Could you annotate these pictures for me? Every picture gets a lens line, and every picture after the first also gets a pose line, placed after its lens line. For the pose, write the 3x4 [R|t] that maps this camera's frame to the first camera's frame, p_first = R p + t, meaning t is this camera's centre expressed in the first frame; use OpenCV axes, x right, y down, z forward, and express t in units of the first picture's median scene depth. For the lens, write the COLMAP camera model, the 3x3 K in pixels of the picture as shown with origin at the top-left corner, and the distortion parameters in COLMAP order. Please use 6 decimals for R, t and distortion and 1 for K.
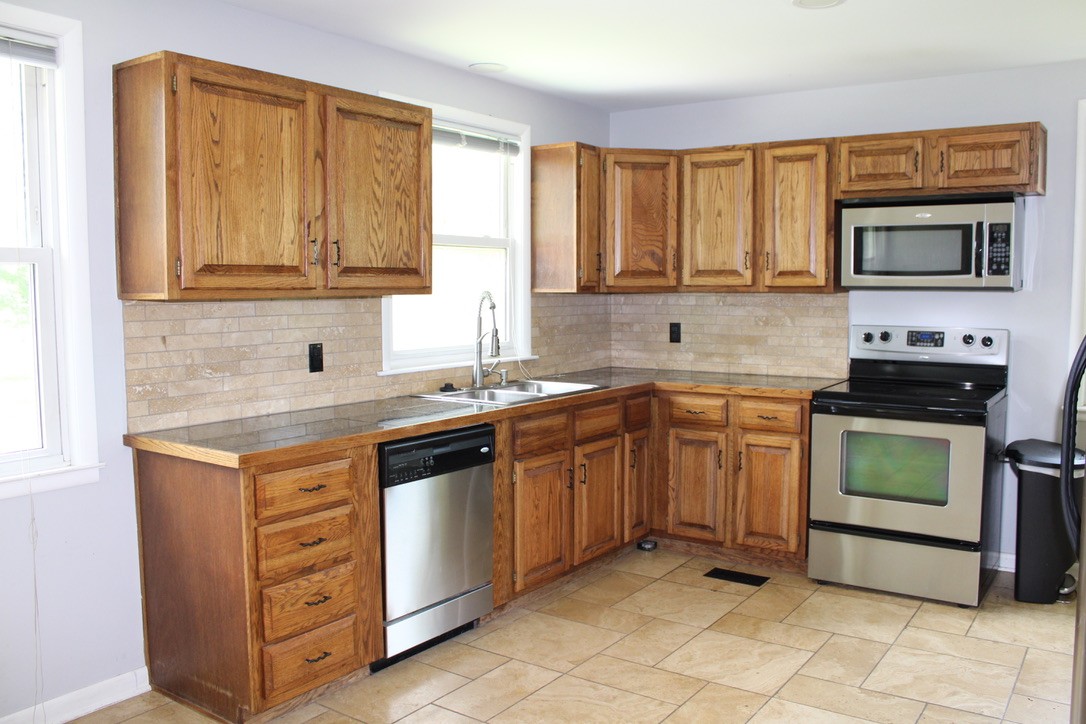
lens RADIAL K [[918.8, 0, 542.6], [0, 918.8, 357.6], [0, 0, 1]] dist [-0.140244, 0.111366]
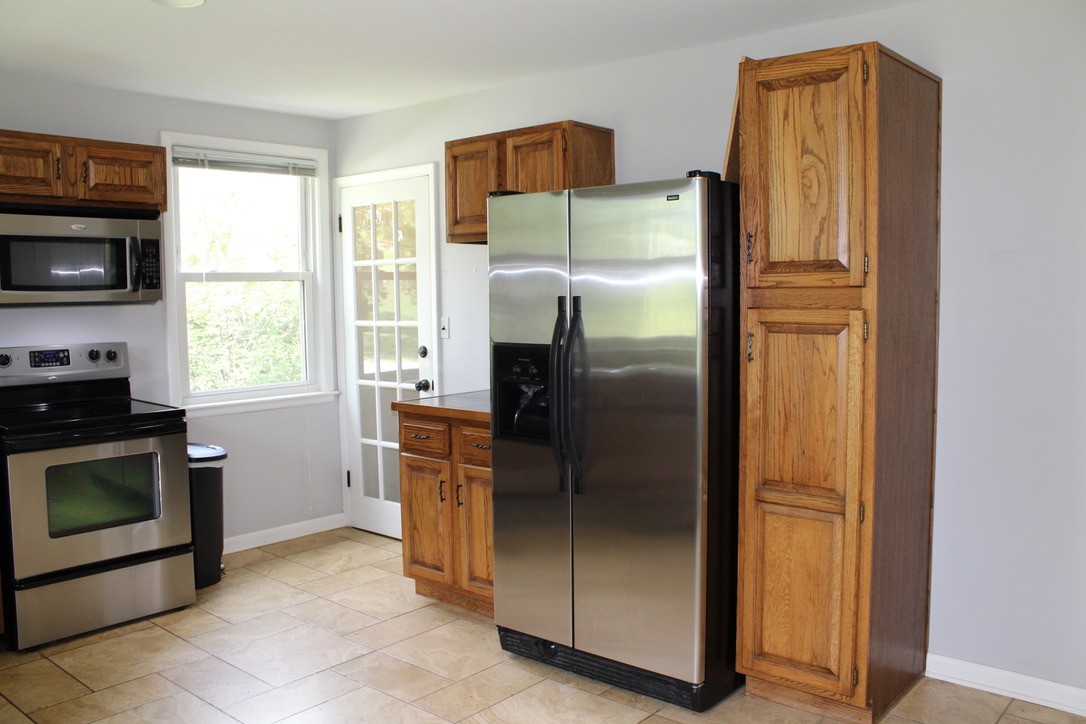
lens RADIAL K [[918.8, 0, 542.7], [0, 918.8, 362.2], [0, 0, 1]] dist [-0.140244, 0.111366]
pose [[0.104025, -0.073858, 0.991829, -0.467890], [0.091196, 0.993746, 0.064436, -0.032211], [-0.990385, 0.083748, 0.110110, 0.421987]]
